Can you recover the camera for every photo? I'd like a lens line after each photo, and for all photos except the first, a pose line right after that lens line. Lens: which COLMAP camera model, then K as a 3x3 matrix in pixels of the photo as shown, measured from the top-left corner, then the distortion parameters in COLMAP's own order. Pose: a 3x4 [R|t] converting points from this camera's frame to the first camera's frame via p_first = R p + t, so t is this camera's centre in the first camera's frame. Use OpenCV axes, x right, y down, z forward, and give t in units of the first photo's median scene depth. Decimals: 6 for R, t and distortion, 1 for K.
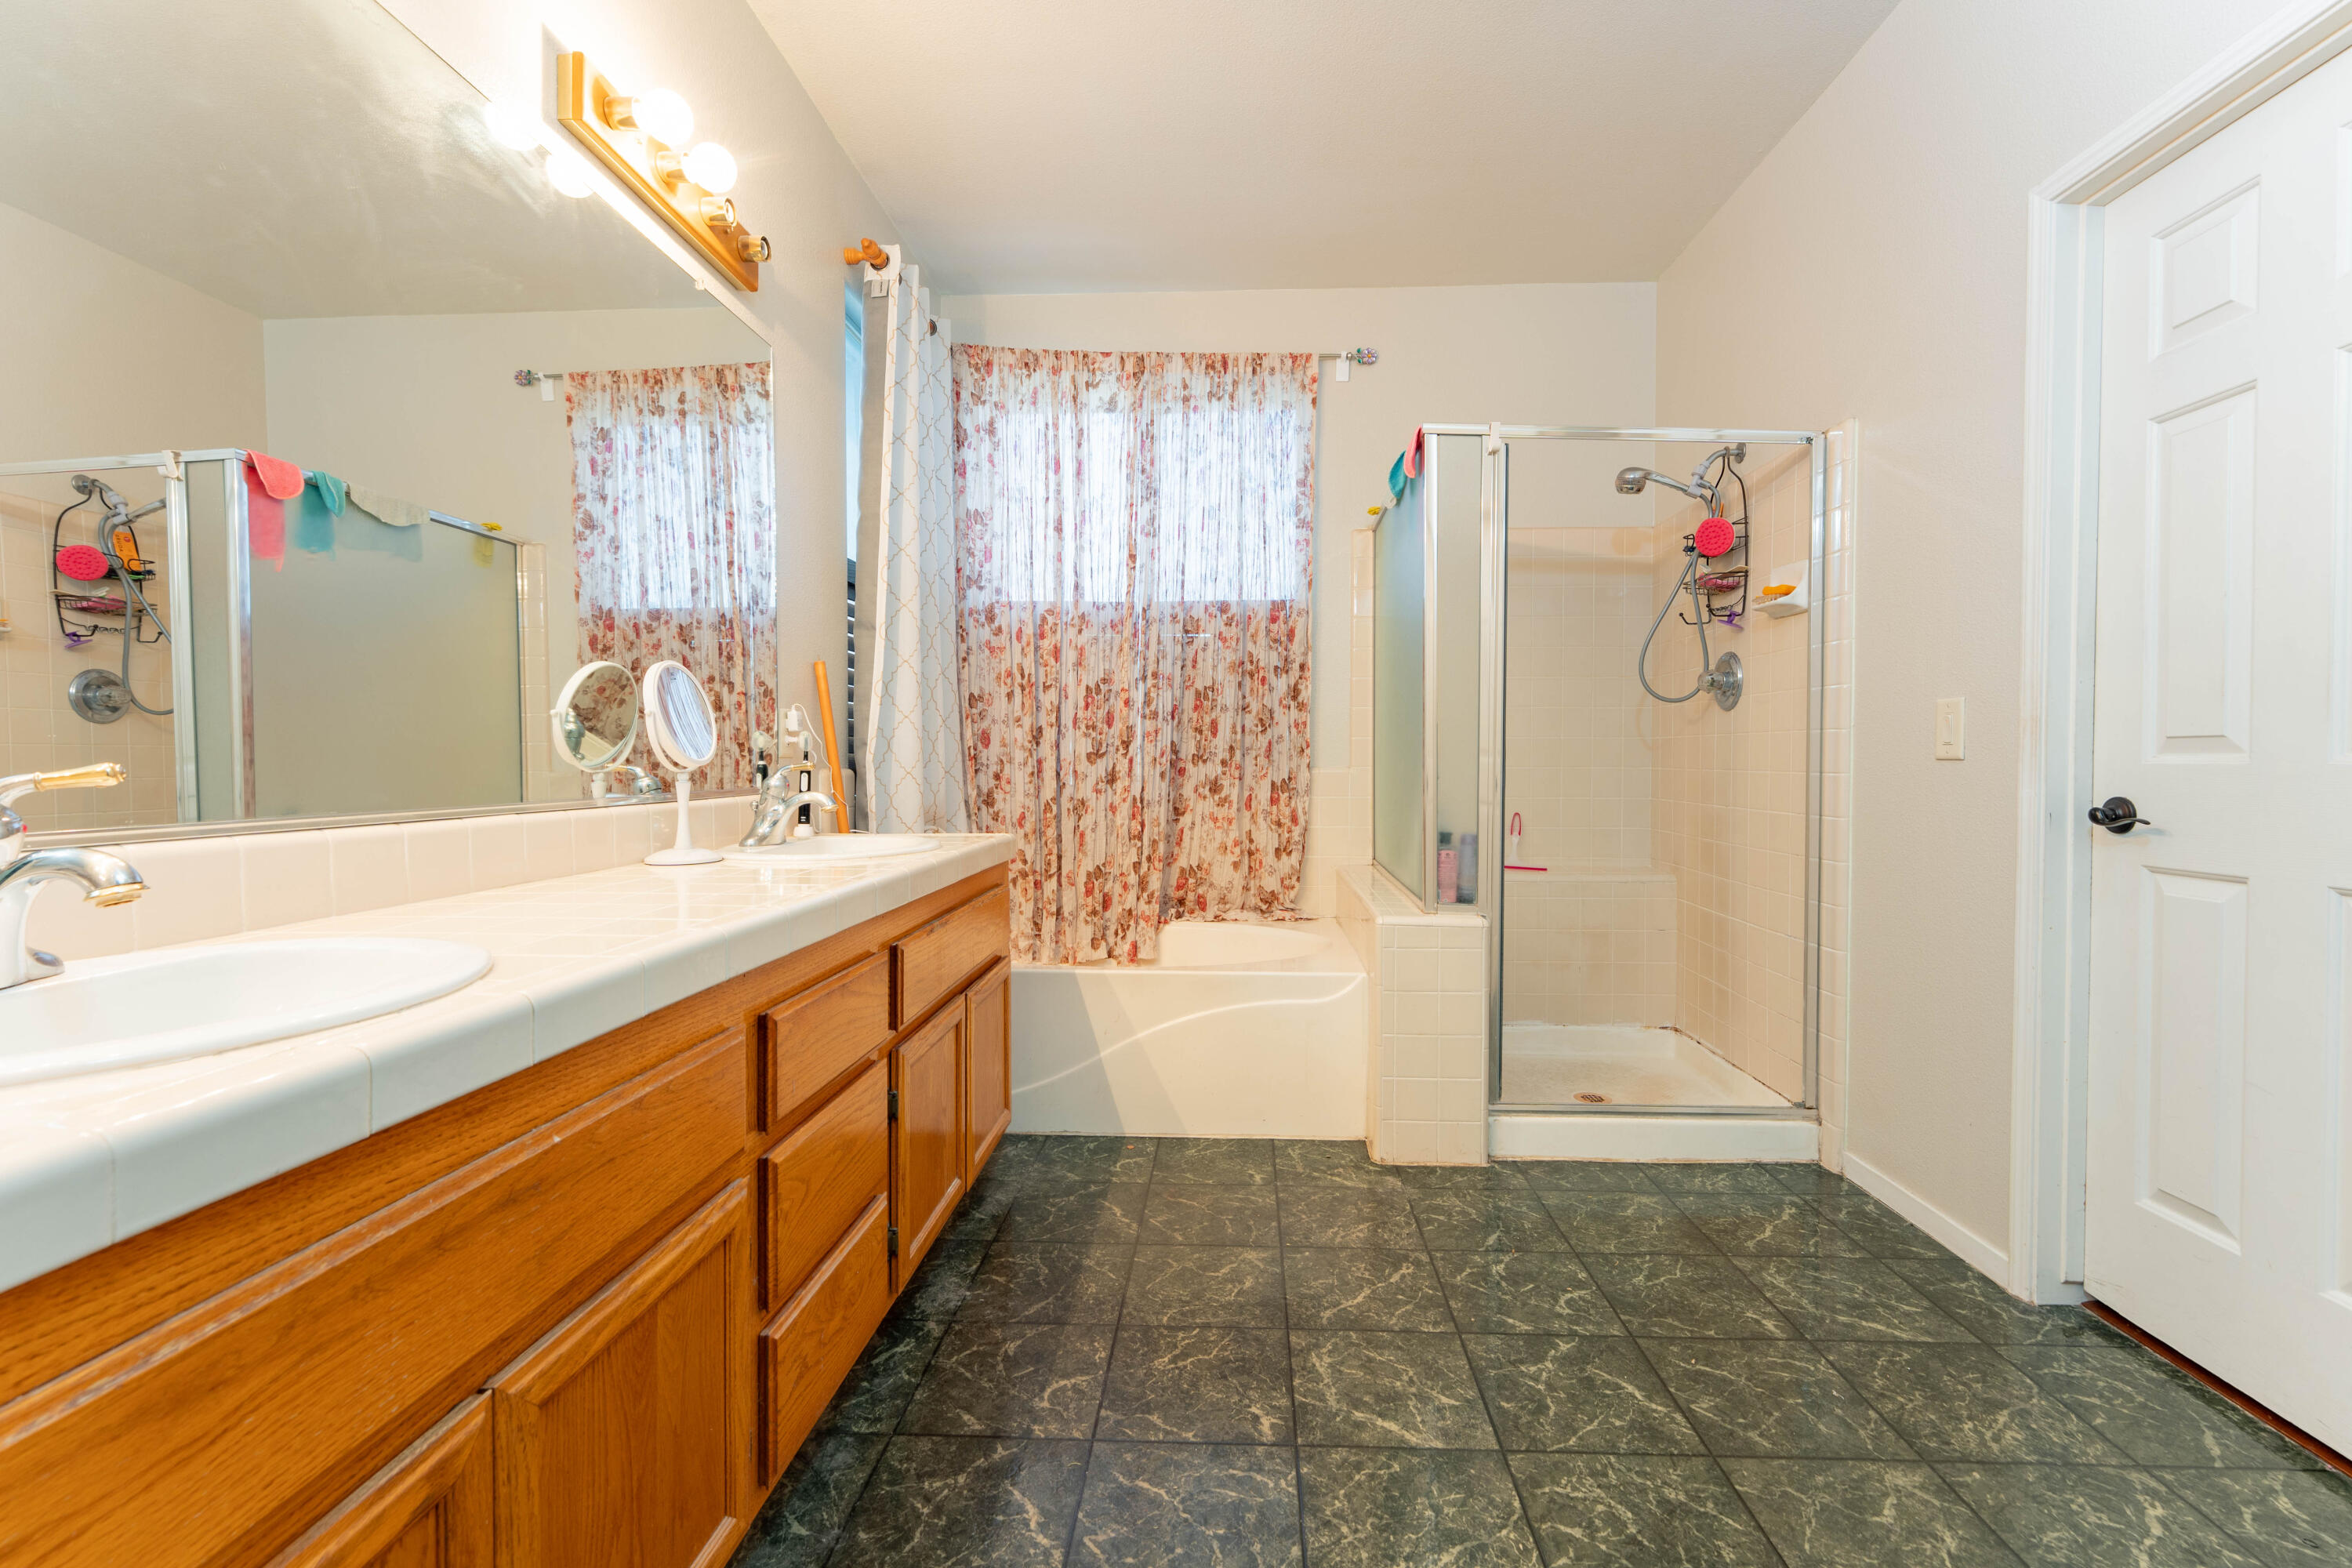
lens RADIAL K [[1033.0, 0, 1187.2], [0, 1033.0, 779.3], [0, 0, 1]] dist [0.001024, -0.001026]
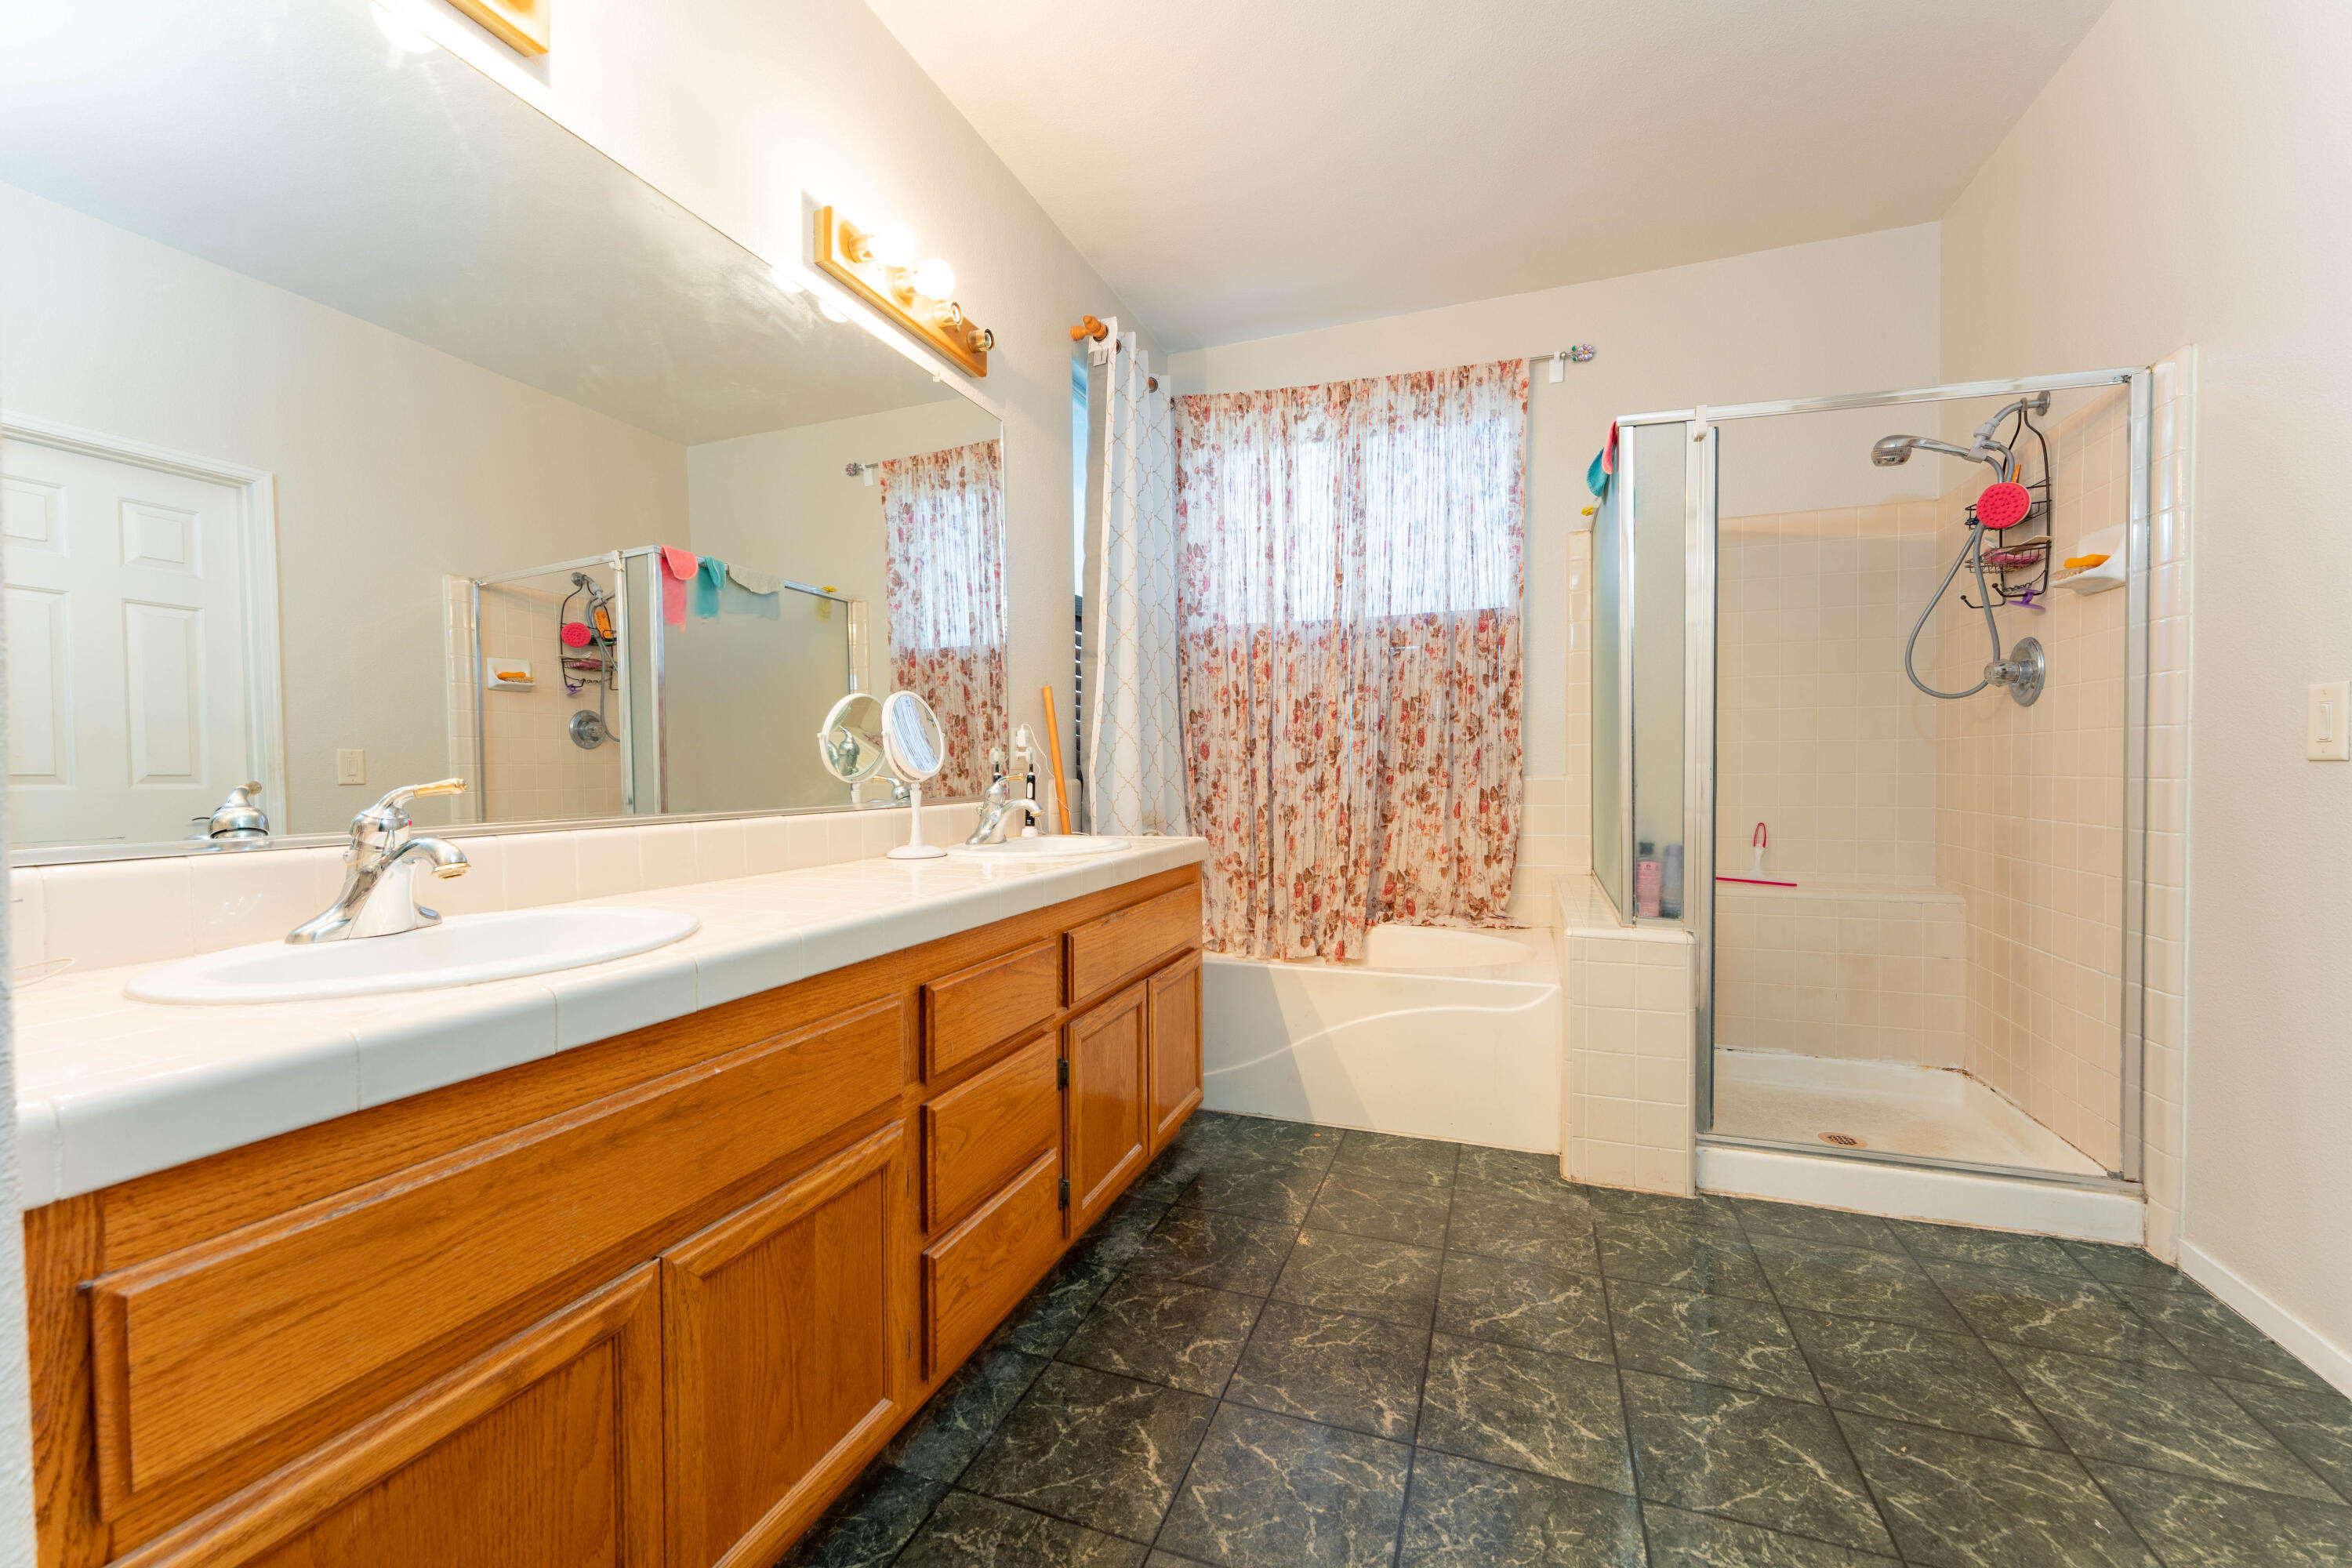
lens RADIAL K [[958.2, 0, 1167.4], [0, 958.2, 788.1], [0, 0, 1]] dist [0.000323, -0.000071]
pose [[0.948099, -0.002027, -0.317968, 0.125268], [0.002166, 0.999998, 0.000085, 0.000127], [0.317967, -0.000770, 0.948101, 0.023724]]
